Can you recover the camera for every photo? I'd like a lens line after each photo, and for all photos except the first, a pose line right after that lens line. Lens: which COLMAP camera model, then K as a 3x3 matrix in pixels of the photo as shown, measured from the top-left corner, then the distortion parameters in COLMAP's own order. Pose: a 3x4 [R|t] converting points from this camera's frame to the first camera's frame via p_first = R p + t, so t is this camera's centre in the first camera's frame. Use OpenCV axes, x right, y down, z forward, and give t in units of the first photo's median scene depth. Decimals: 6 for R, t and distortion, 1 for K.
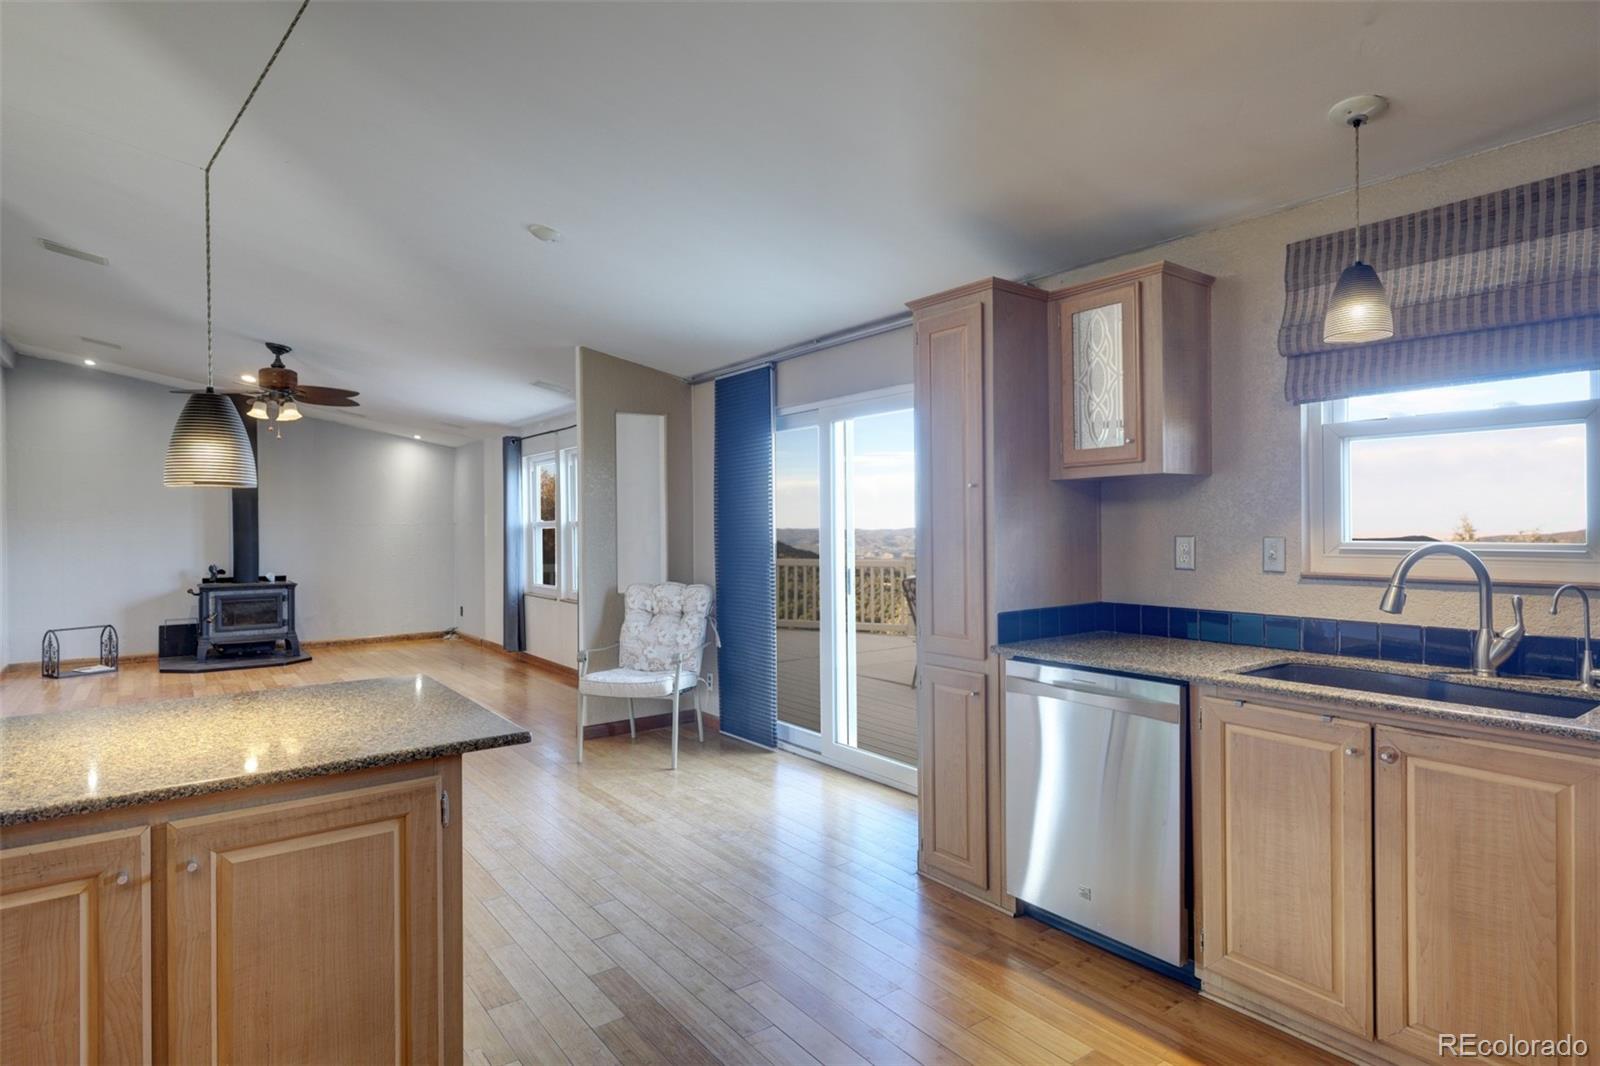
lens RADIAL K [[880.1, 0, 798.9], [0, 880.1, 538.3], [0, 0, 1]] dist [0.001952, -0.000896]
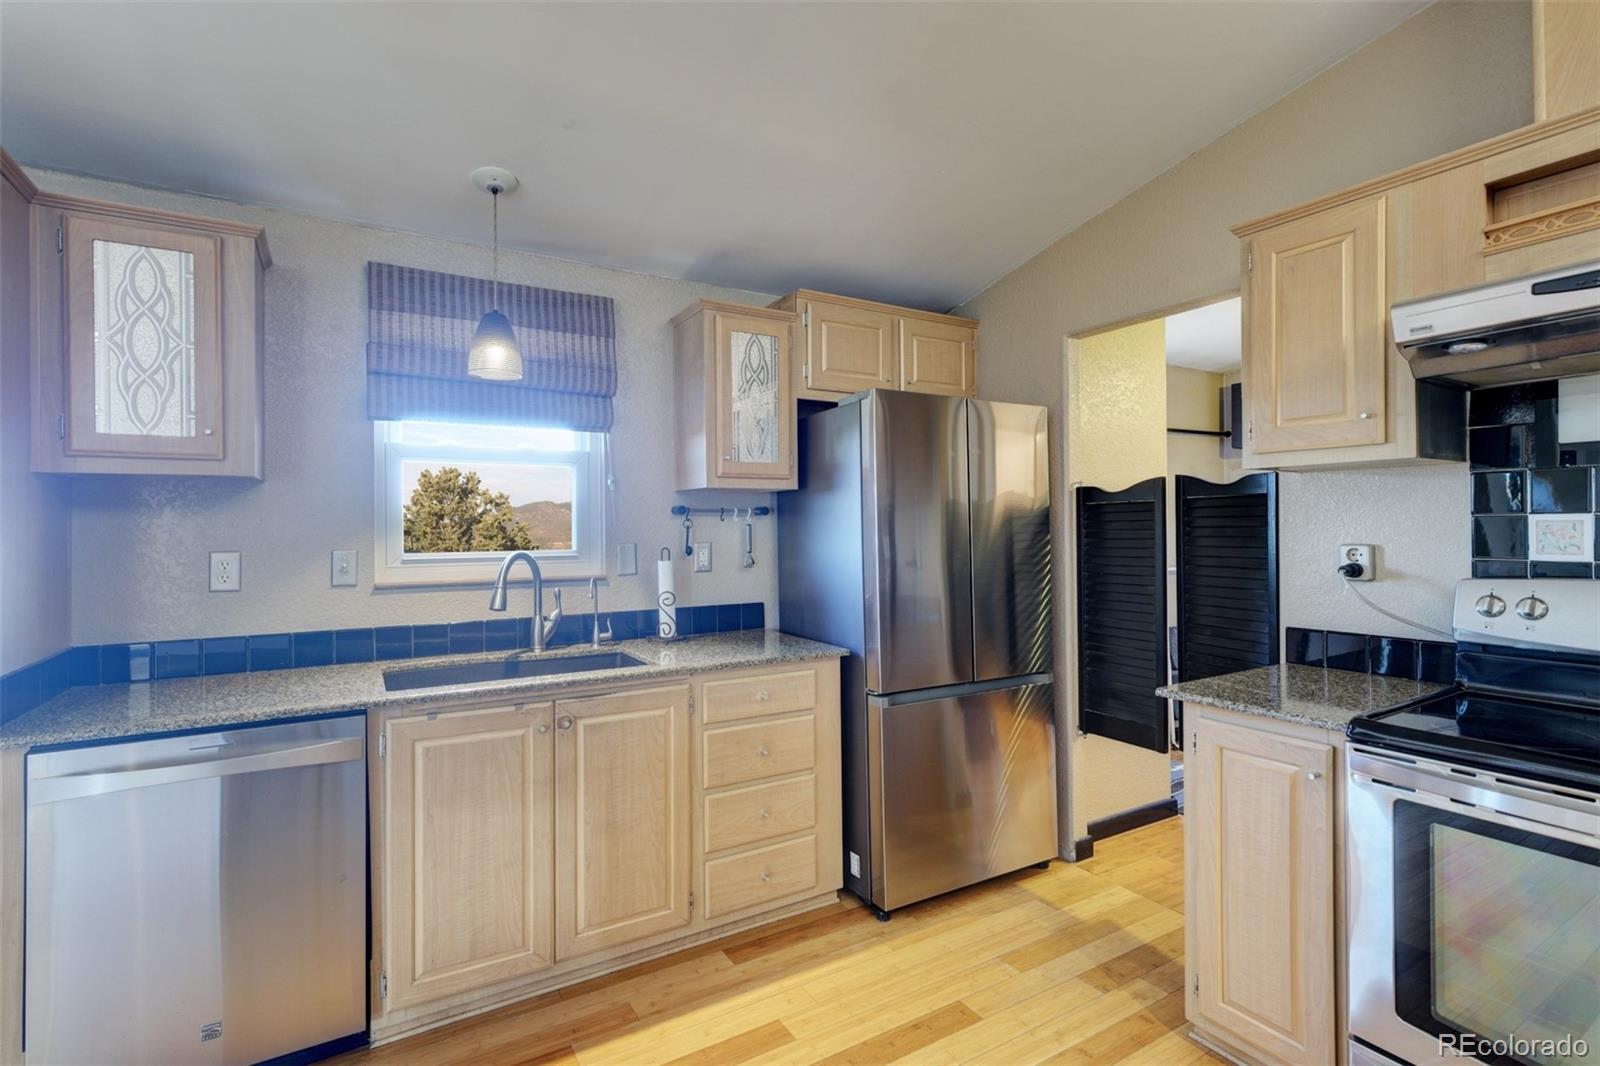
lens RADIAL K [[763.7, 0, 800.0], [0, 763.7, 533.0], [0, 0, 1]] dist [0.001172, -0.001248]
pose [[0.075811, 0.003386, 0.997116, -0.158723], [0.021421, 0.999758, -0.005024, -0.003138], [-0.996892, 0.021740, 0.075720, 0.248615]]
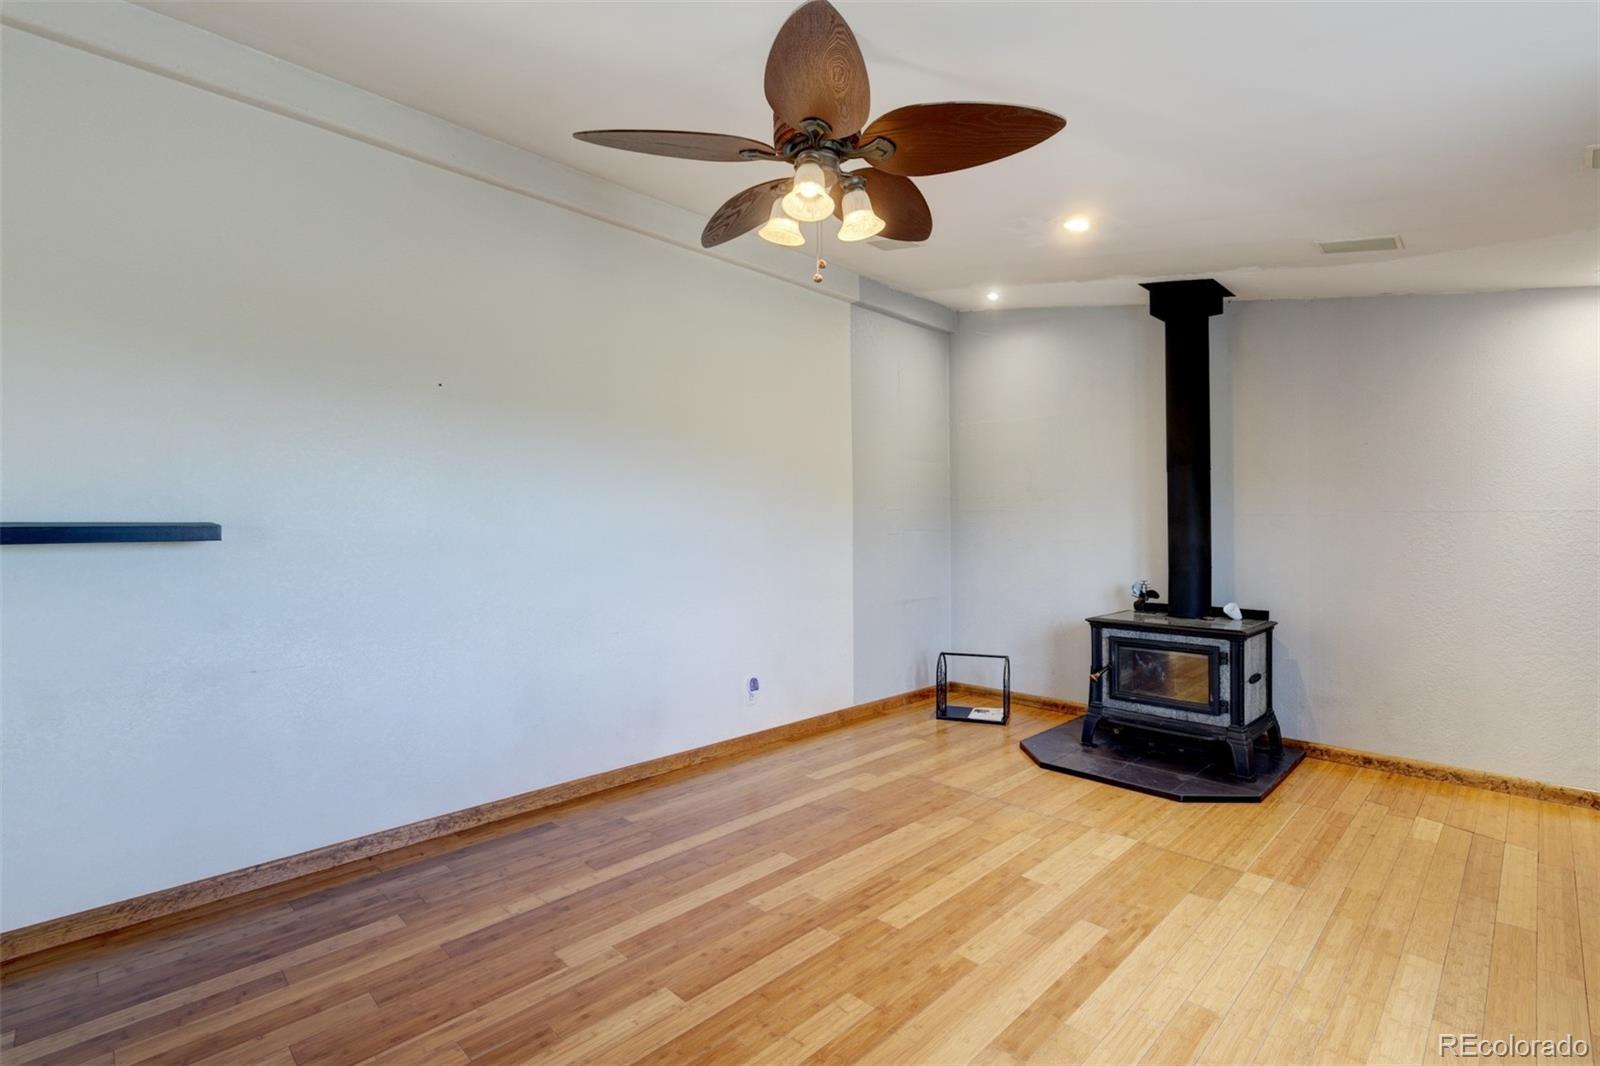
lens RADIAL K [[724.4, 0, 806.9], [0, 724.4, 538.1], [0, 0, 1]] dist [0.001258, 0.000702]
pose [[0.150785, 0.019046, -0.988383, -0.357673], [-0.003976, 0.999818, 0.018659, -0.013154], [0.988559, 0.001117, 0.150833, 1.187407]]
